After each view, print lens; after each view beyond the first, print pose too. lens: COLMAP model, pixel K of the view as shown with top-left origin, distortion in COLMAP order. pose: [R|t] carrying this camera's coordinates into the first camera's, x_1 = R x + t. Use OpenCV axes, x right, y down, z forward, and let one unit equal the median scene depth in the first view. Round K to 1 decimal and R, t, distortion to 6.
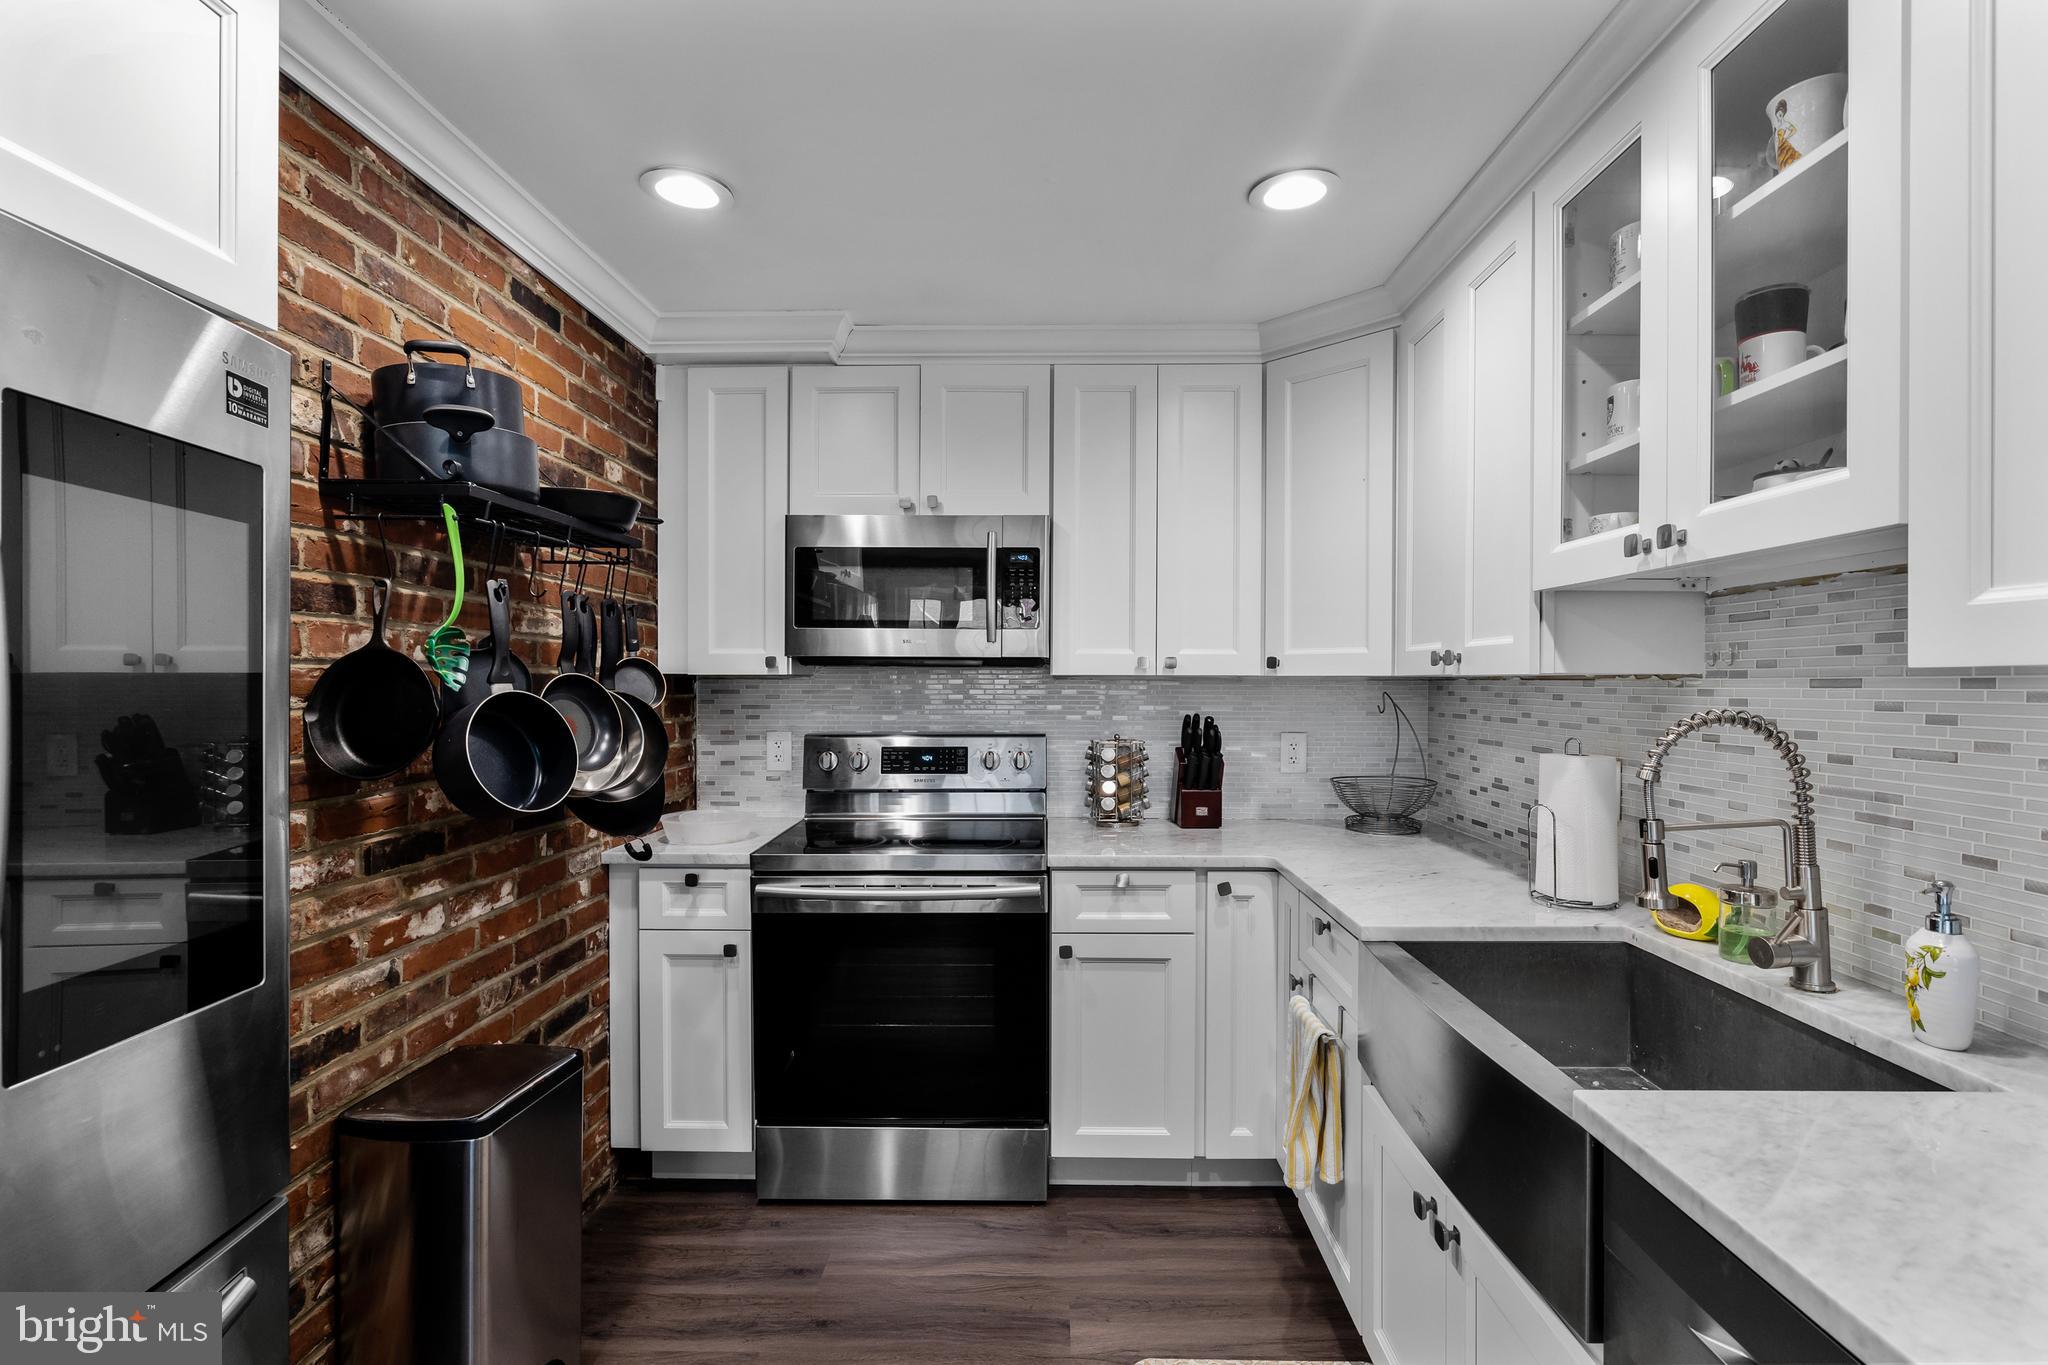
lens RADIAL K [[942.5, 0, 1032.9], [0, 942.5, 690.3], [0, 0, 1]] dist [-0.009861, 0.002492]
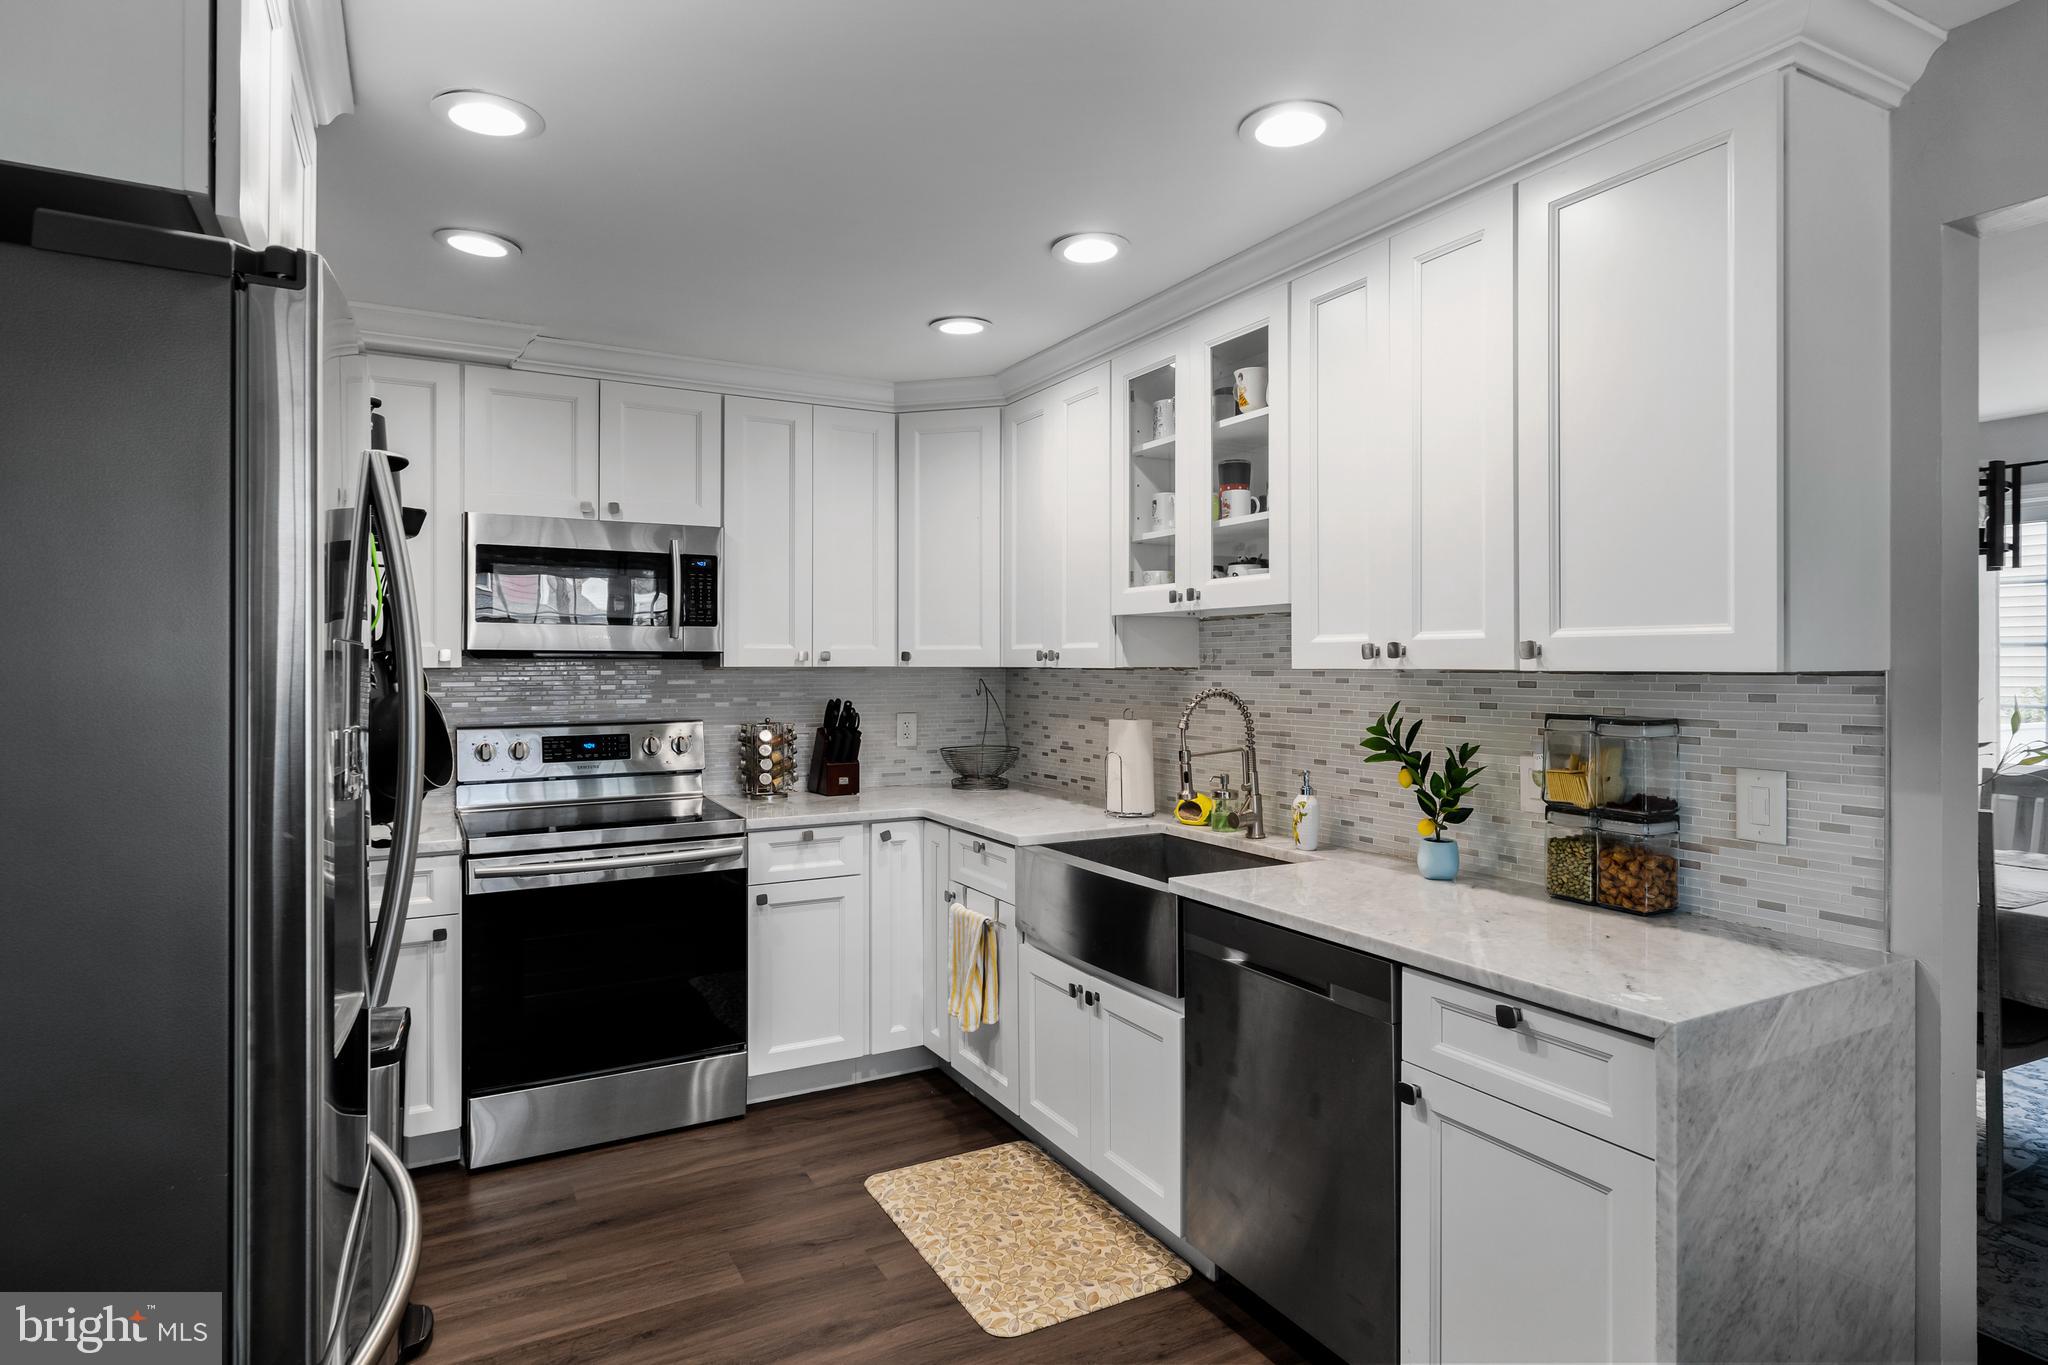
lens RADIAL K [[1112.6, 0, 1032.2], [0, 1112.6, 666.8], [0, 0, 1]] dist [0.001189, 0.000697]
pose [[0.867736, -0.004927, 0.497001, -0.386155], [0.007652, 0.999965, -0.003446, -0.010392], [-0.496967, 0.006793, 0.867743, -0.416541]]
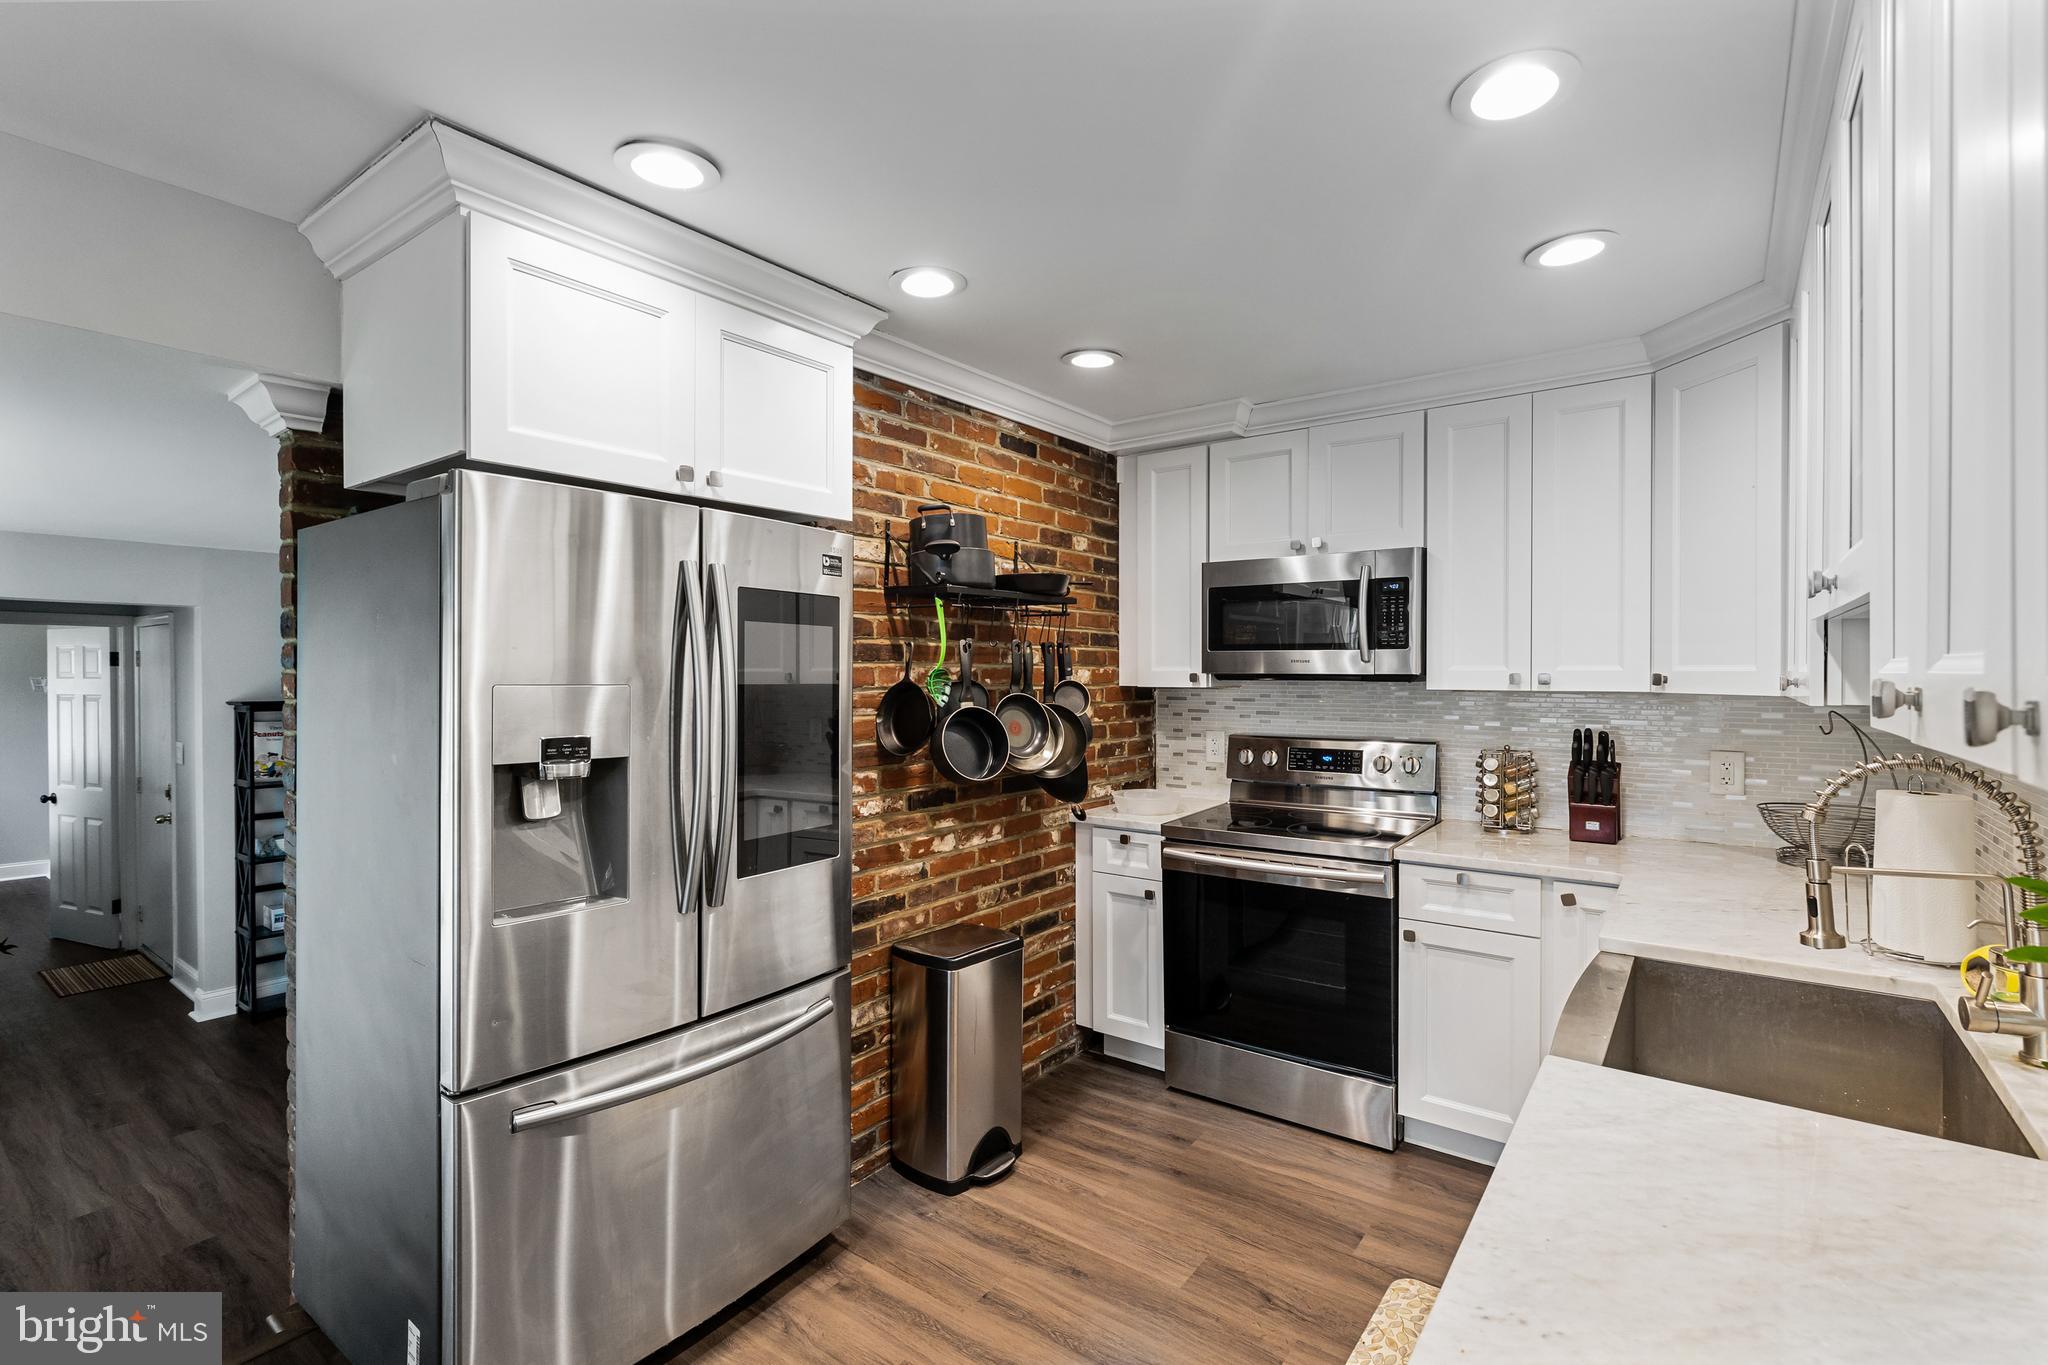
lens RADIAL K [[921.3, 0, 1035.4], [0, 921.3, 679.0], [0, 0, 1]] dist [-0.005581, -0.000025]
pose [[0.815687, 0.002385, -0.578488, 0.324219], [-0.002950, 0.999996, -0.000037, -0.032417], [0.578486, 0.001737, 0.815691, -0.176654]]
